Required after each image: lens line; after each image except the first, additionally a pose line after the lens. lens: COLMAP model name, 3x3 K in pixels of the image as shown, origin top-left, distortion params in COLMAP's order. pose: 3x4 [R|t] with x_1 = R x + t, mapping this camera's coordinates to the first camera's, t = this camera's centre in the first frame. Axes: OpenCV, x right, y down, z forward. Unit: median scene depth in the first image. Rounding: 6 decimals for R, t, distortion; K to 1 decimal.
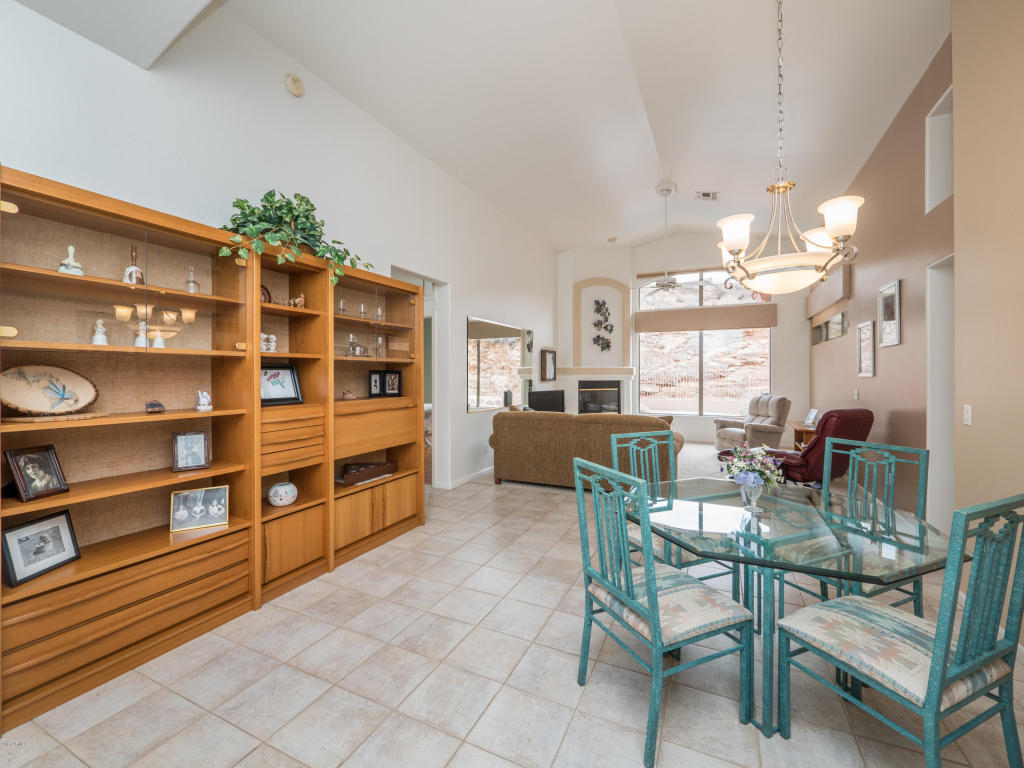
lens RADIAL K [[430.9, 0, 514.2], [0, 430.9, 375.6], [0, 0, 1]] dist [-0.011902, 0.000000]
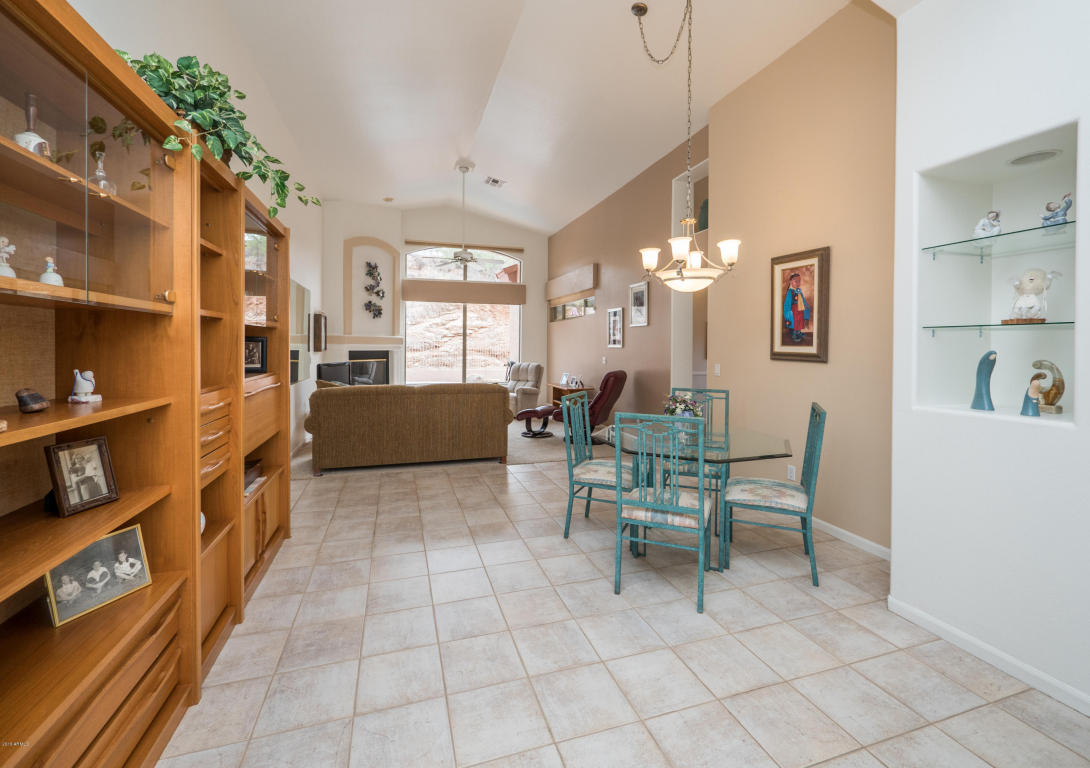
lens RADIAL K [[460.8, 0, 544.5], [0, 460.8, 349.4], [0, 0, 1]] dist [-0.008327, 0.000525]
pose [[0.726444, -0.000166, 0.687226, -0.249902], [-0.005794, 0.999963, 0.006367, 0.000742], [-0.687202, -0.008607, 0.726416, 0.048997]]
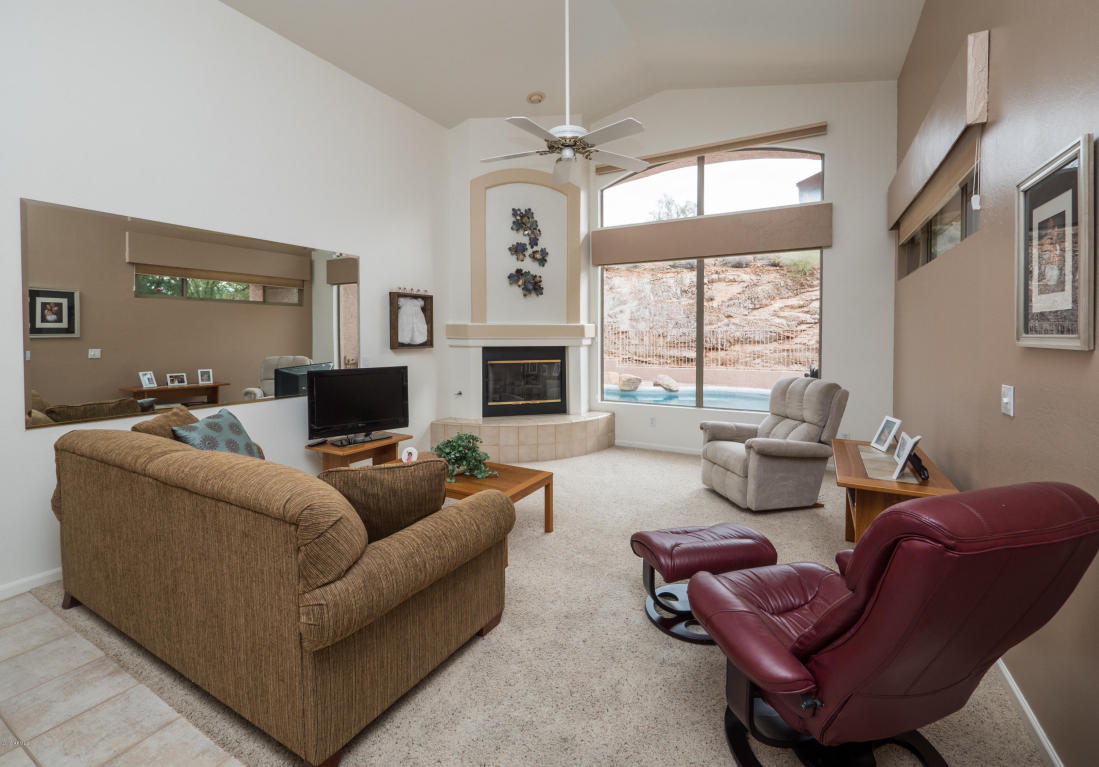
lens RADIAL K [[464.7, 0, 556.4], [0, 464.7, 348.9], [0, 0, 1]] dist [-0.002345, -0.000907]
pose [[0.998362, 0.000799, -0.057203, 0.345144], [0.000874, 0.999573, 0.029208, -0.004930], [0.057202, -0.029210, 0.997935, 0.456903]]
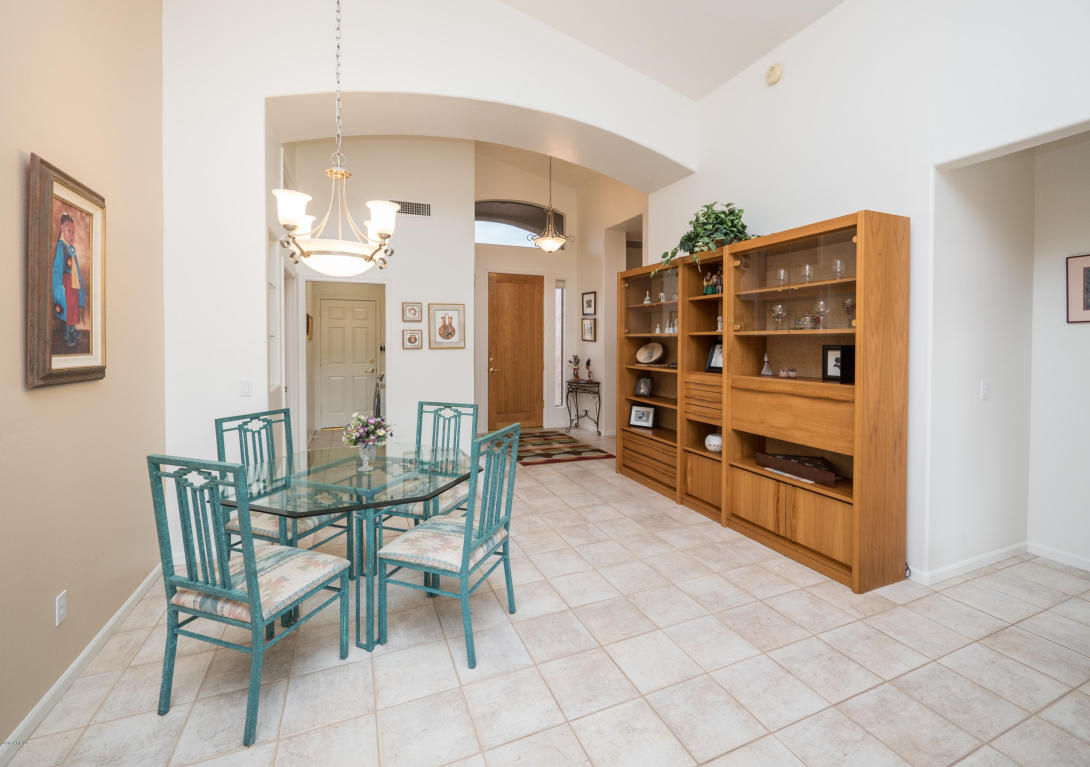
lens RADIAL K [[460.8, 0, 541.5], [0, 460.8, 345.5], [0, 0, 1]] dist [-0.008327, 0.000525]
pose [[-0.671485, 0.008291, -0.740972, 0.330660], [-0.002828, 0.999901, 0.013752, -0.011717], [0.741013, 0.011330, -0.671395, 0.621223]]
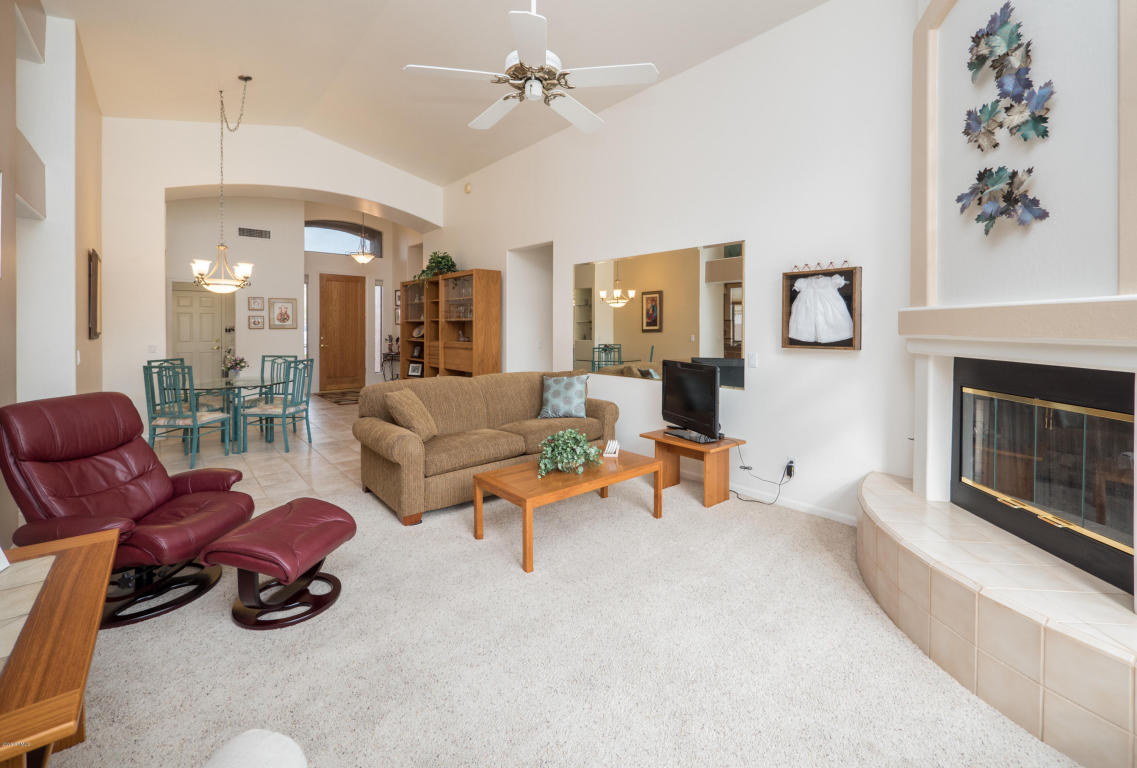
lens RADIAL K [[471.5, 0, 565.5], [0, 471.5, 333.7], [0, 0, 1]] dist [-0.015236, -0.000070]
pose [[-0.404689, 0.012673, -0.914366, 0.644020], [-0.006781, 0.999835, 0.016859, -0.007721], [0.914429, 0.013023, -0.404537, 1.095331]]
